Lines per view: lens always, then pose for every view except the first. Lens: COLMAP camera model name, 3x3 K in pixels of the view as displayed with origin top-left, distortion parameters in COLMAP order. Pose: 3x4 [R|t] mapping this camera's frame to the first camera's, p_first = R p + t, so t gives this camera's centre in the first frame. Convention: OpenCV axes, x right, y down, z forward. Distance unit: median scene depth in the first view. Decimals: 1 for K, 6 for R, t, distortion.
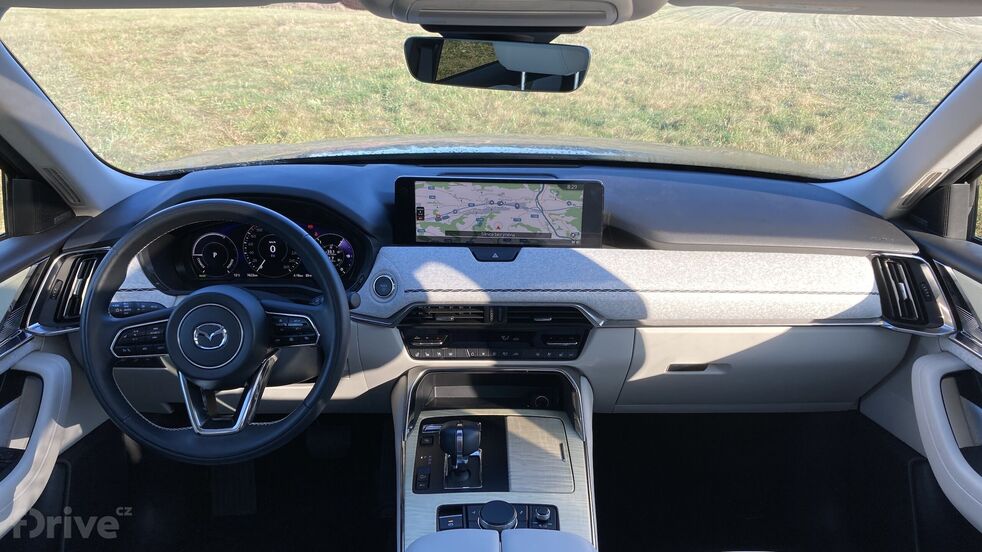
lens RADIAL K [[847.0, 0, 488.9], [0, 847.0, 278.0], [0, 0, 1]] dist [0.054323, -0.031538]
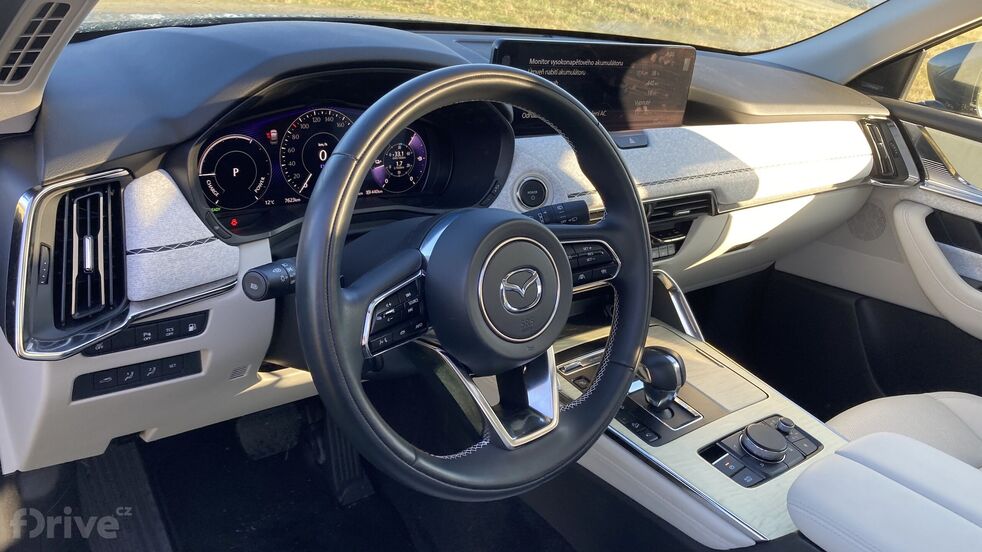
lens RADIAL K [[847.0, 0, 491.0], [0, 847.0, 272.5], [0, 0, 1]] dist [0.054323, -0.031538]
pose [[0.756619, -0.157018, 0.634723, -0.613367], [0.088386, 0.986389, 0.138652, -0.026375], [-0.647855, -0.048806, 0.760199, 0.454544]]
